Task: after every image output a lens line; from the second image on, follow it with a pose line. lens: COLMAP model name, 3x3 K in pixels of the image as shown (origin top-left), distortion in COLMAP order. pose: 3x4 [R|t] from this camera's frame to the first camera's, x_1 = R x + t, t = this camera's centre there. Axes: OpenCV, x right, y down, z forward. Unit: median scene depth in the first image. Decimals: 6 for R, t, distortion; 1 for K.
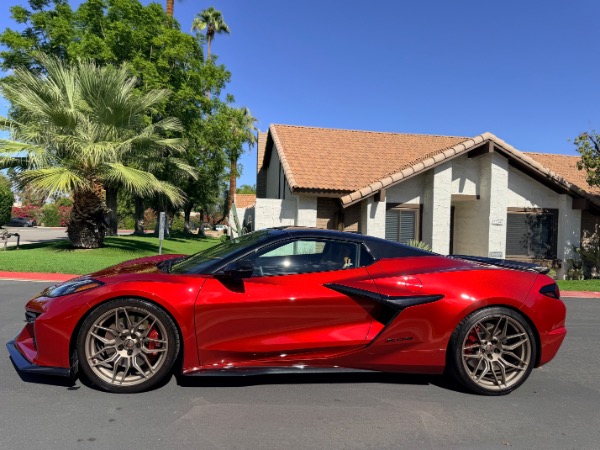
lens RADIAL K [[430.7, 0, 299.1], [0, 430.7, 223.0], [0, 0, 1]] dist [0.001559, -0.007102]
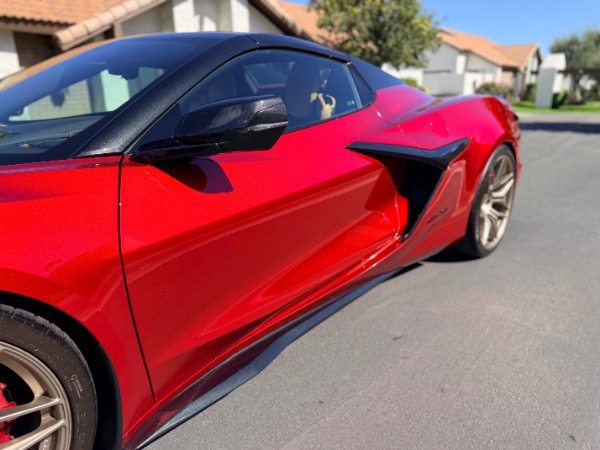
lens RADIAL K [[428.7, 0, 305.2], [0, 428.7, 221.3], [0, 0, 1]] dist [-0.004462, -0.004760]
pose [[0.758138, -0.227795, 0.611012, -0.085925], [0.028654, 0.947733, 0.317776, 0.020164], [-0.651464, -0.223411, 0.725040, 0.185729]]
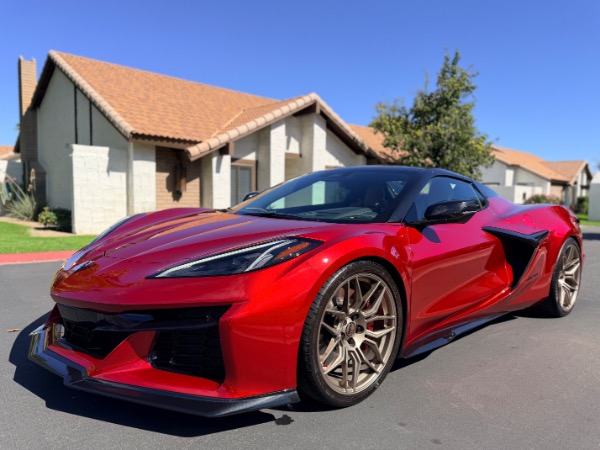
lens RADIAL K [[426.7, 0, 299.4], [0, 426.7, 222.7], [0, 0, 1]] dist [0.060273, -0.097859]
pose [[0.827955, -0.049346, 0.558619, -0.213881], [0.000806, 0.996225, 0.086808, 0.016574], [-0.560794, -0.071423, 0.824869, 0.136364]]
